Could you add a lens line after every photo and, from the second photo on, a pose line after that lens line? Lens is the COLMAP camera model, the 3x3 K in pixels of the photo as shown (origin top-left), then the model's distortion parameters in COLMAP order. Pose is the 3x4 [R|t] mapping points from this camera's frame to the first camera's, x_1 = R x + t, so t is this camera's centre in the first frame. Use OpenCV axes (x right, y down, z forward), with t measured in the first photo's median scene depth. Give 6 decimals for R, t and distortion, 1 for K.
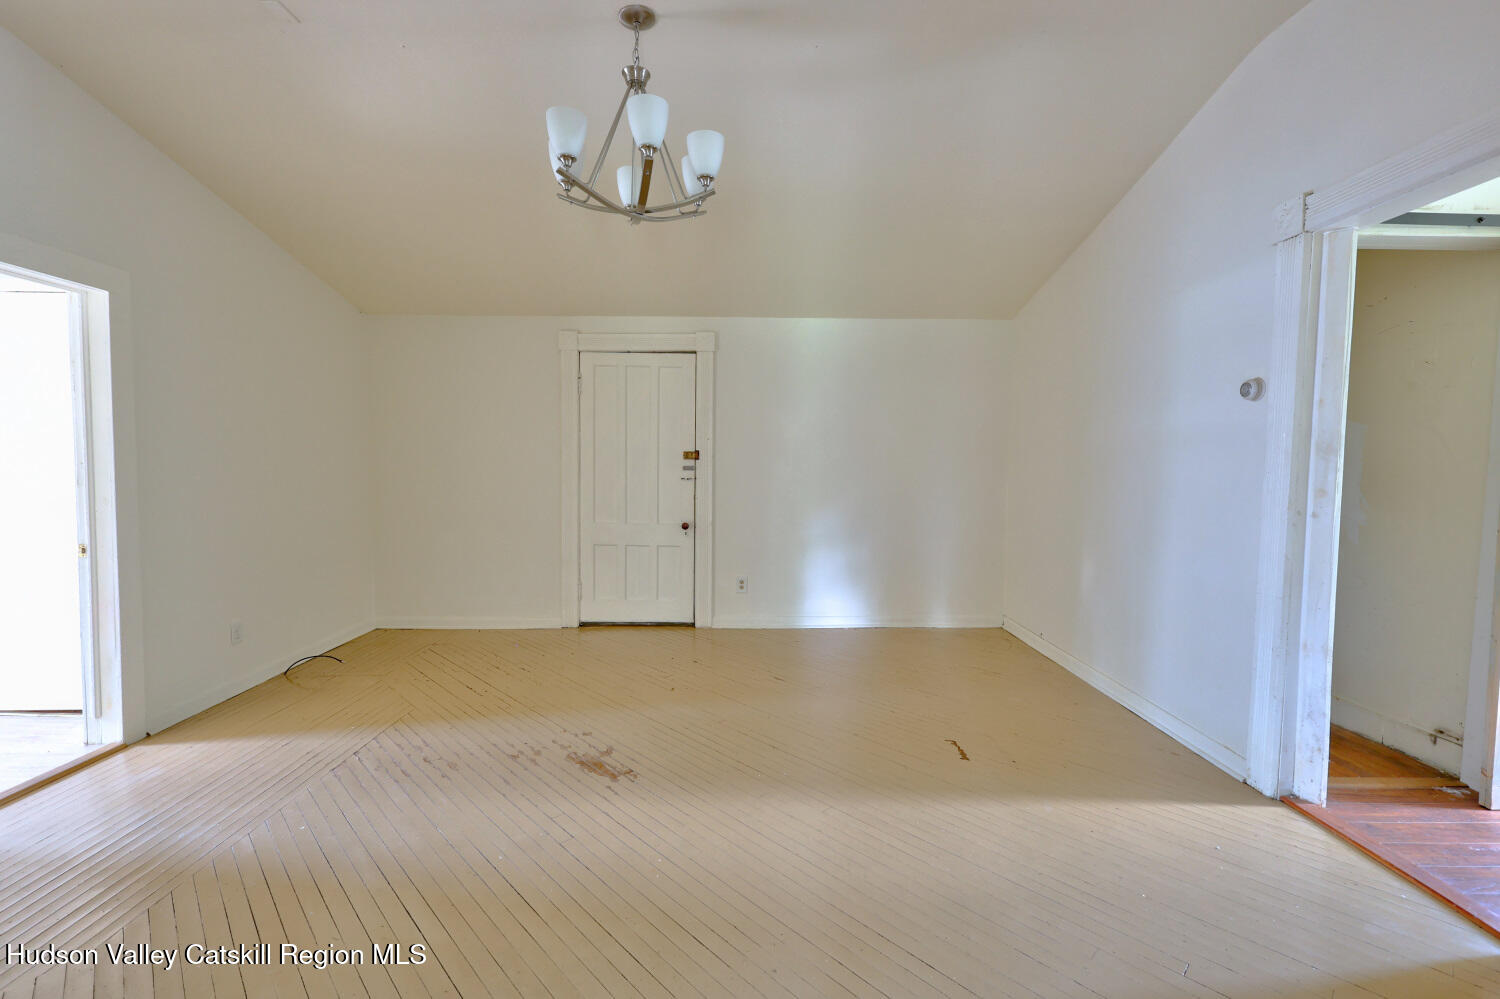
lens RADIAL K [[648.5, 0, 754.8], [0, 648.5, 504.6], [0, 0, 1]] dist [0.011302, -0.000982]
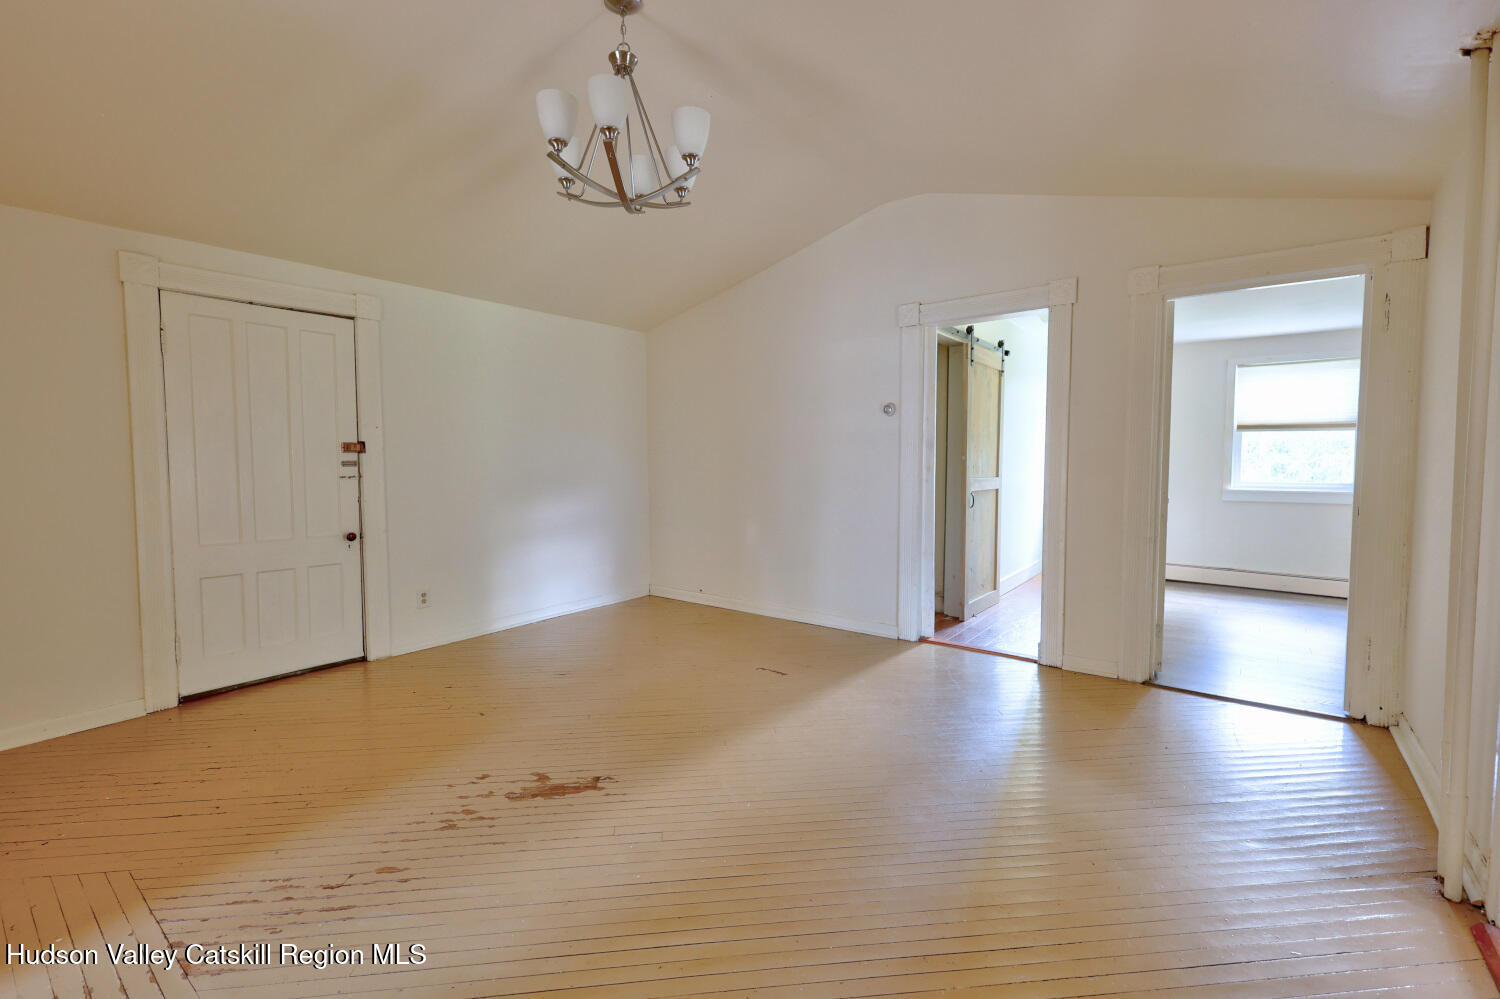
lens RADIAL K [[648.5, 0, 757.4], [0, 648.5, 502.9], [0, 0, 1]] dist [0.011302, -0.000982]
pose [[0.620189, -0.064166, 0.781823, -0.424347], [0.059835, 0.997615, 0.034411, -0.005788], [-0.782167, 0.025439, 0.622549, 0.118524]]
